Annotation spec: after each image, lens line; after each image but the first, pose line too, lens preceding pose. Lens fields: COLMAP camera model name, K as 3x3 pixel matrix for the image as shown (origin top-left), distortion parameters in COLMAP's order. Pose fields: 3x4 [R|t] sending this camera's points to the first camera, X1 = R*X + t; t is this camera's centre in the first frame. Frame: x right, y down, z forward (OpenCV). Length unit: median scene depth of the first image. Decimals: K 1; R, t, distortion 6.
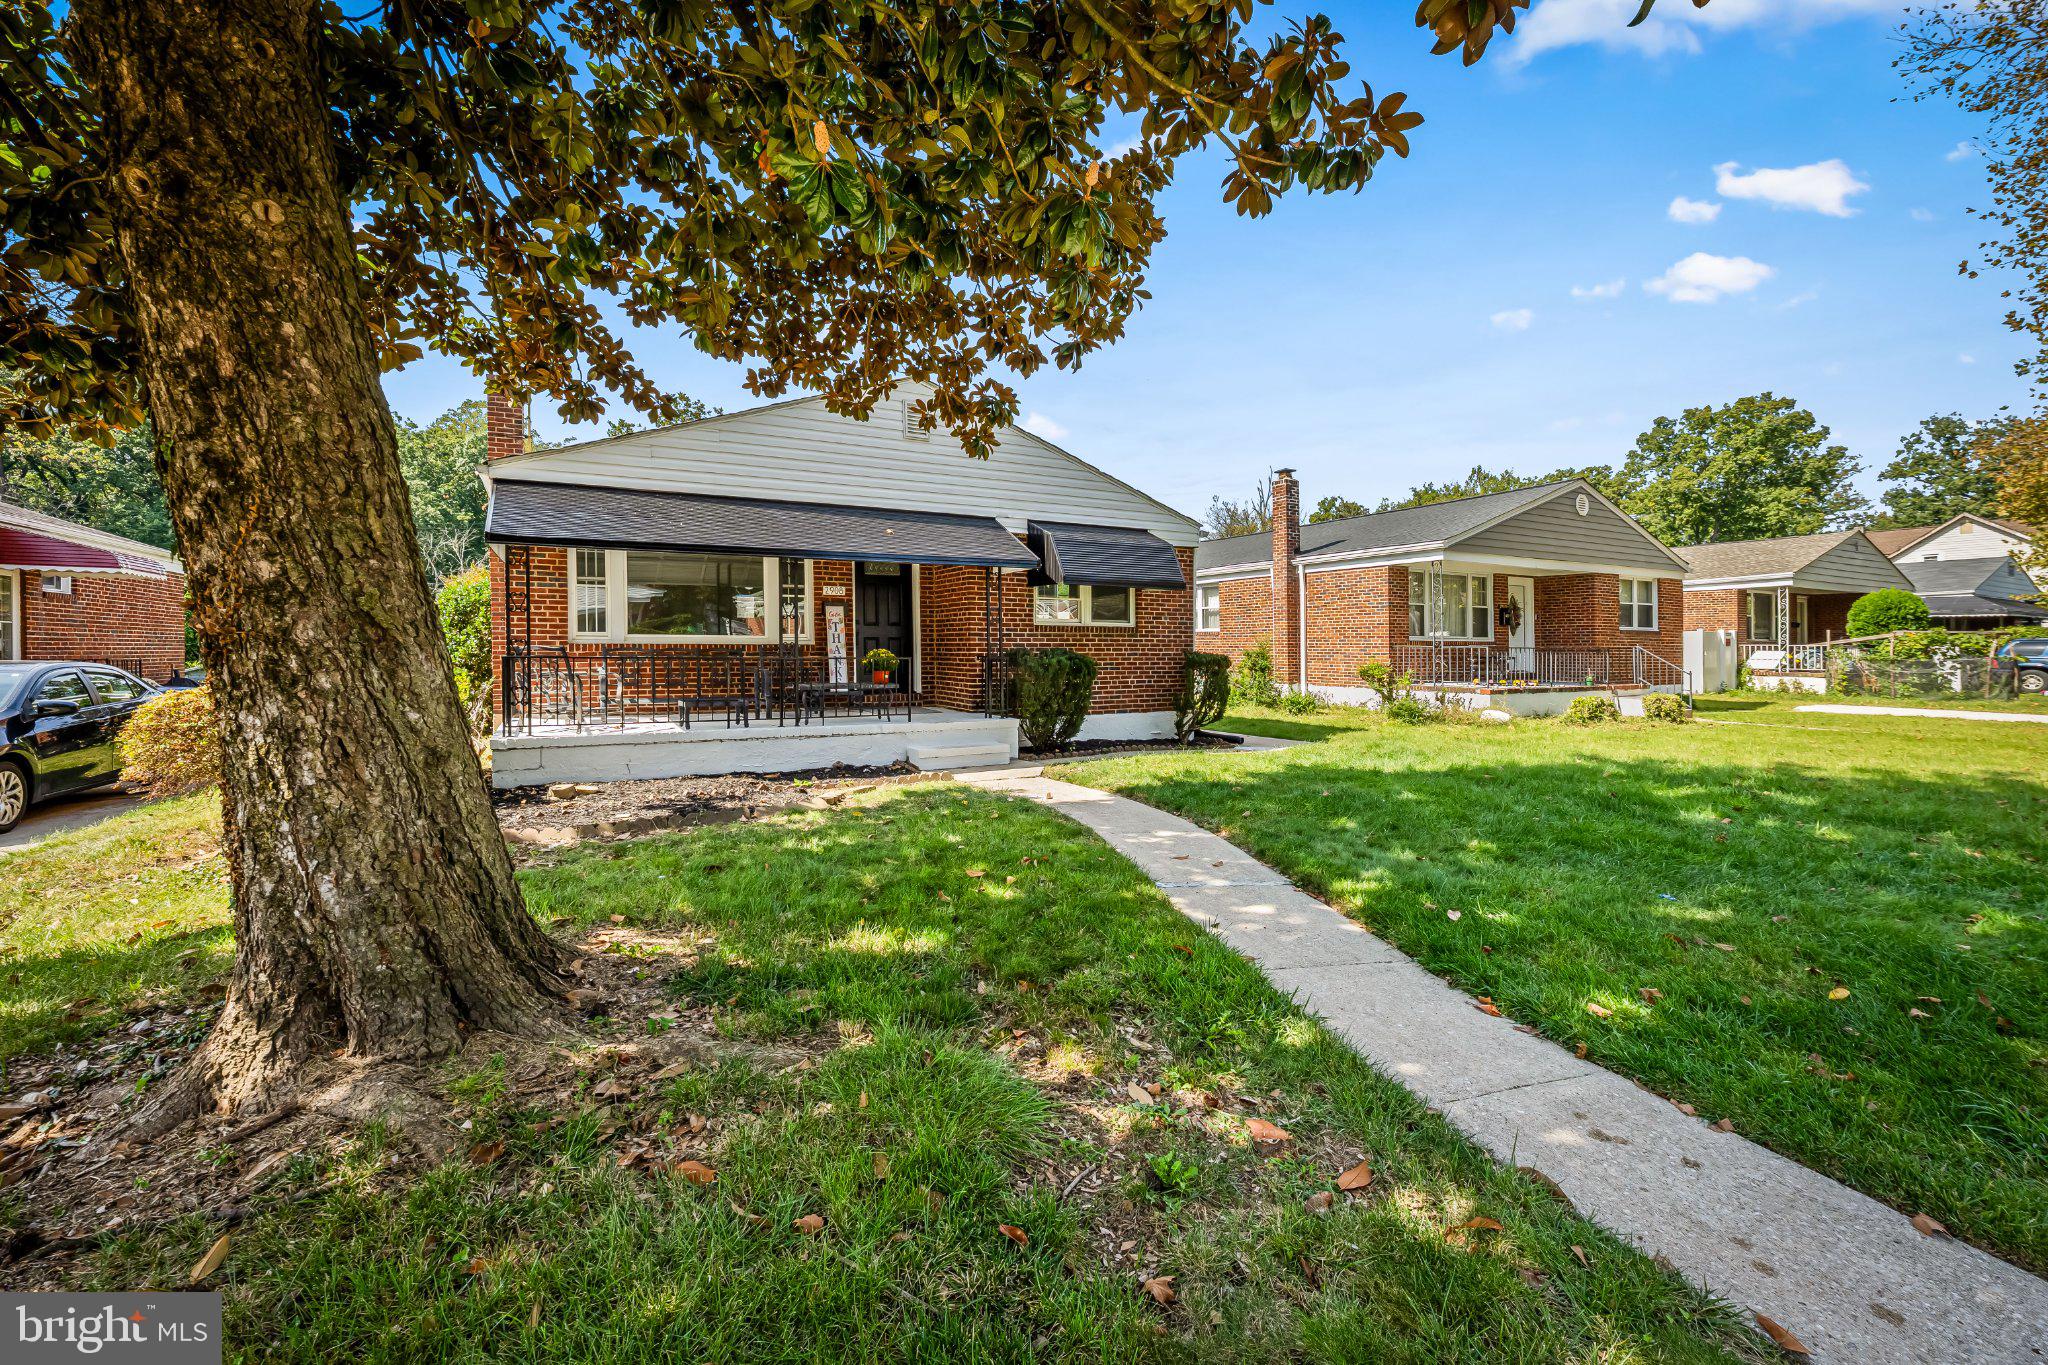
lens RADIAL K [[806.0, 0, 1019.7], [0, 806.0, 640.2], [0, 0, 1]] dist [-0.002110, -0.000257]
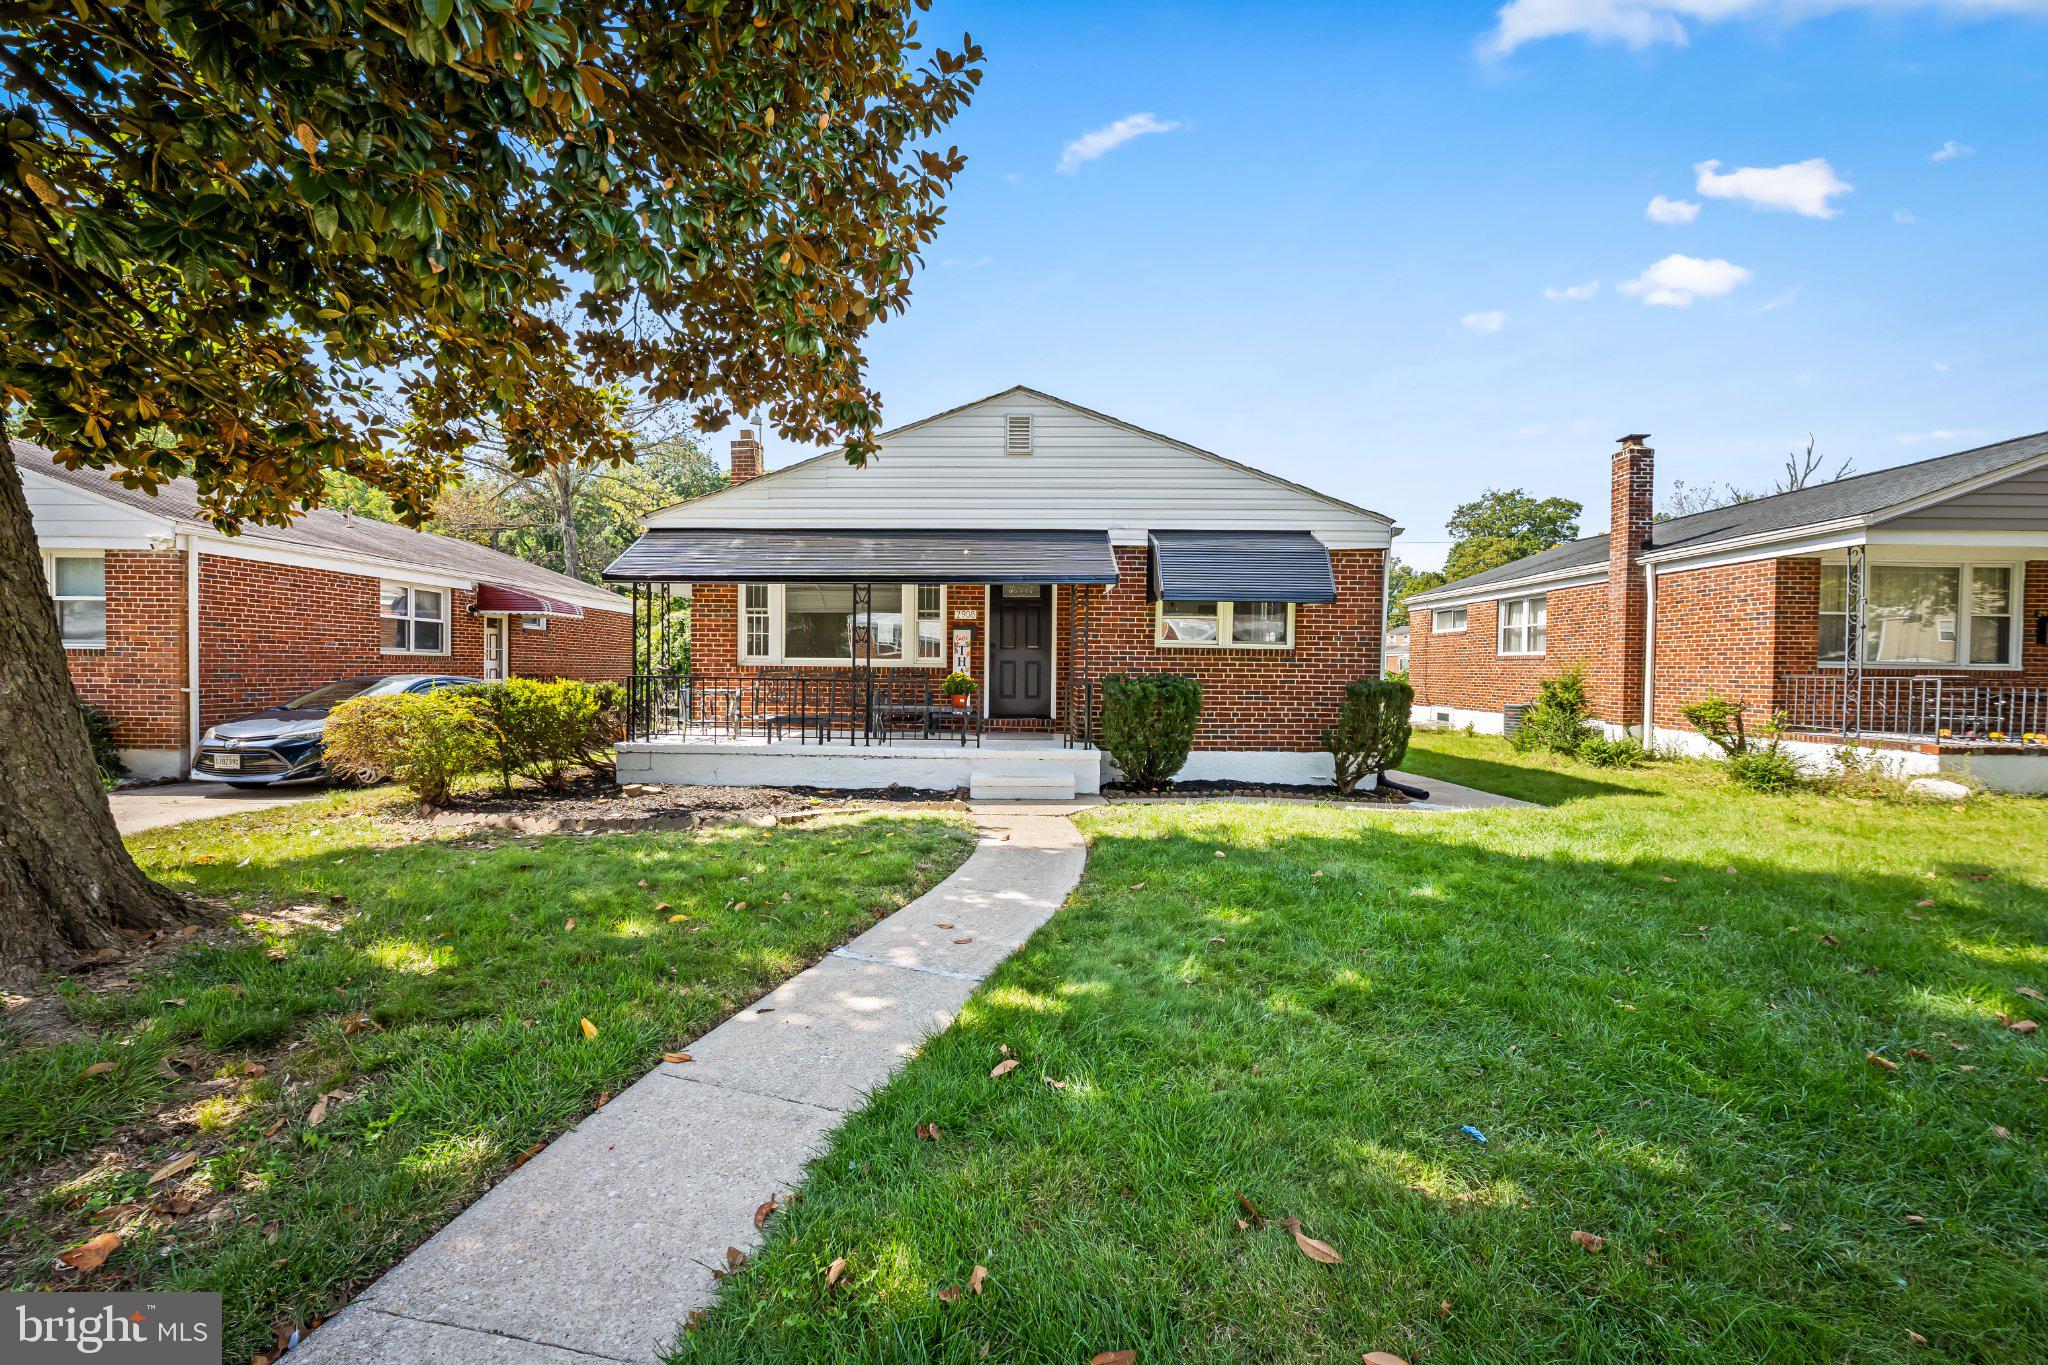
lens RADIAL K [[801.6, 0, 1024.0], [0, 801.6, 682.5], [0, 0, 1]] dist [-0.002688, -0.000189]
pose [[0.884243, 0.014886, -0.466790, 0.295222], [-0.004735, 0.999726, 0.022913, 0.000240], [0.467004, -0.018050, 0.884071, 0.141382]]
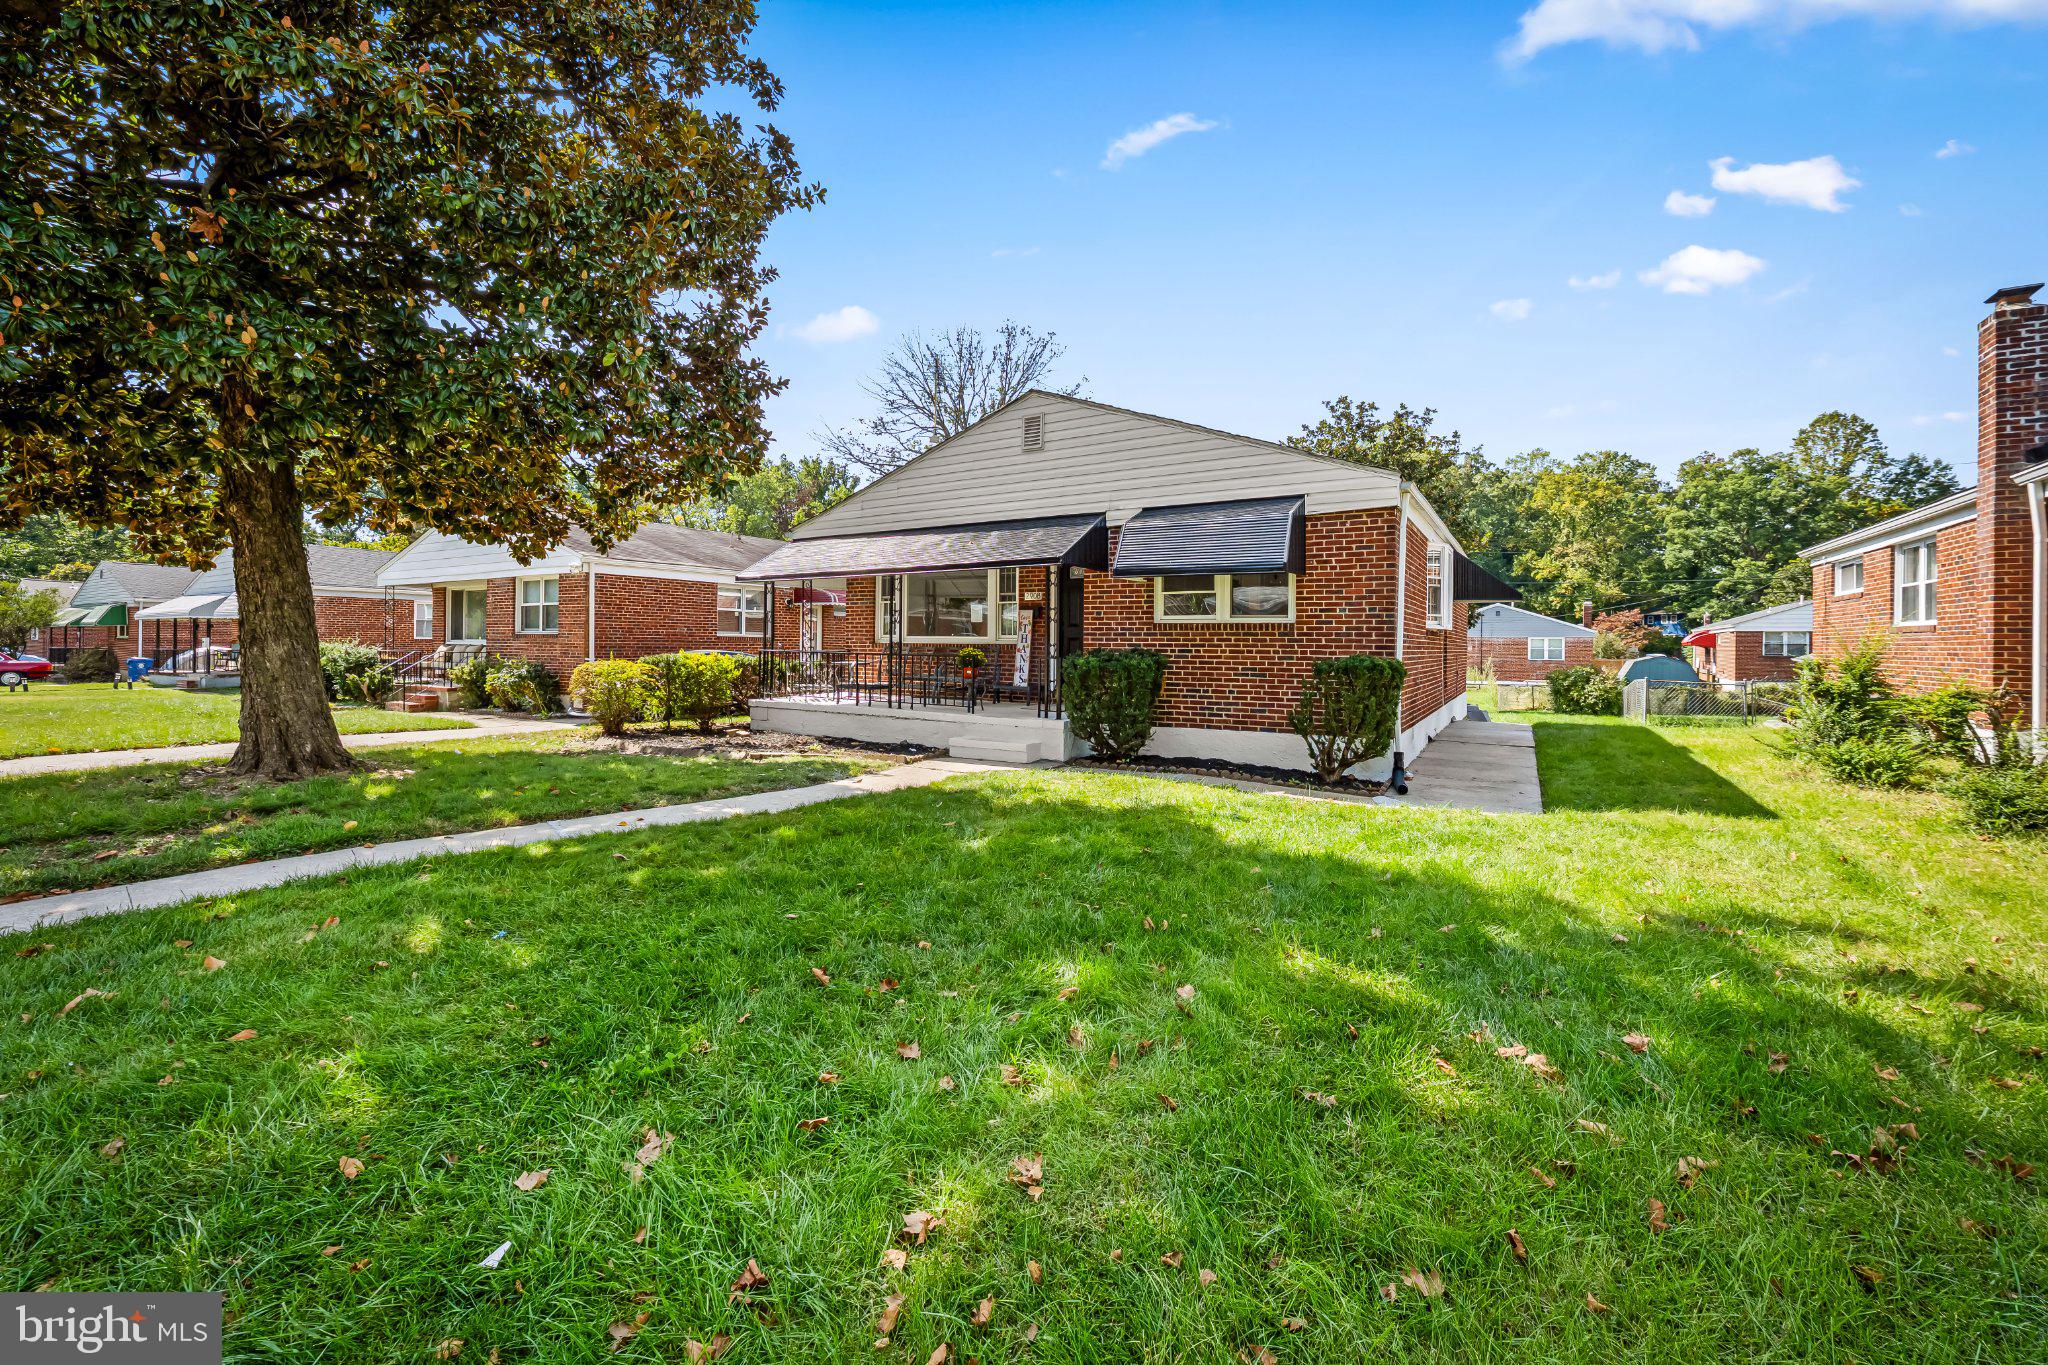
lens RADIAL K [[806.0, 0, 1019.7], [0, 806.0, 640.2], [0, 0, 1]] dist [-0.002110, -0.000257]
pose [[0.530040, -0.002119, -0.847970, 0.684959], [-0.001970, 0.999991, -0.003730, 0.003784], [0.847970, 0.003647, 0.530031, 0.383474]]
